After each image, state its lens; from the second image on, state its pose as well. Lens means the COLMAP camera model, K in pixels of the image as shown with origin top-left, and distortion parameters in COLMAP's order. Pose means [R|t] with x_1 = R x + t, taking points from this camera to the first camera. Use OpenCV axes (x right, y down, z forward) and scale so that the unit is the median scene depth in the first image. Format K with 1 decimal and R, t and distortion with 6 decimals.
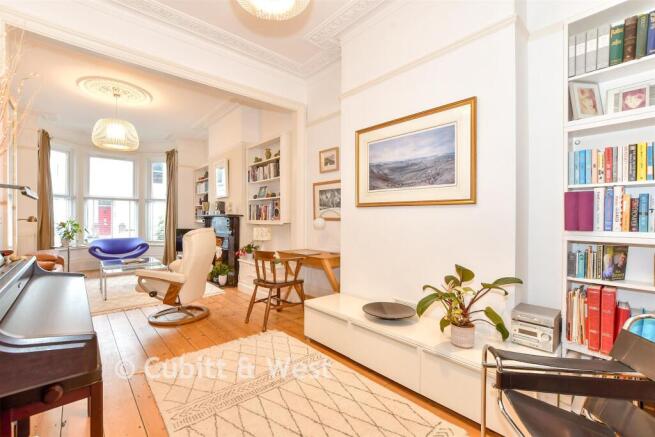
lens RADIAL K [[286.1, 0, 327.3], [0, 286.1, 219.9], [0, 0, 1]] dist [0.000427, -0.000038]
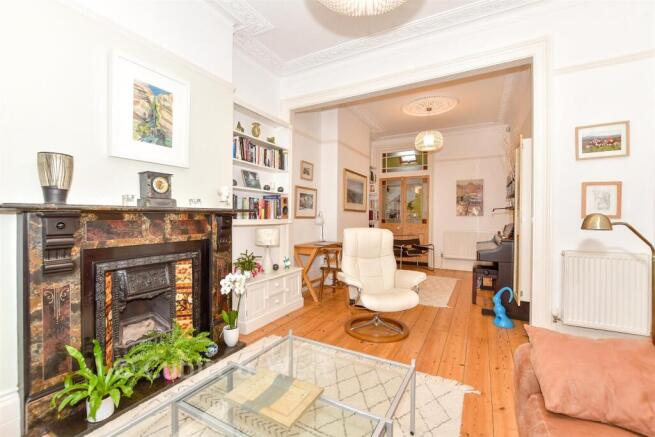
lens RADIAL K [[286.1, 0, 326.1], [0, 286.1, 218.8], [0, 0, 1]] dist [0.000427, -0.000038]
pose [[-0.344021, -0.007523, 0.938932, -1.148808], [-0.002930, 0.999972, 0.006939, -0.006383], [-0.938957, -0.000364, -0.344033, 1.292690]]
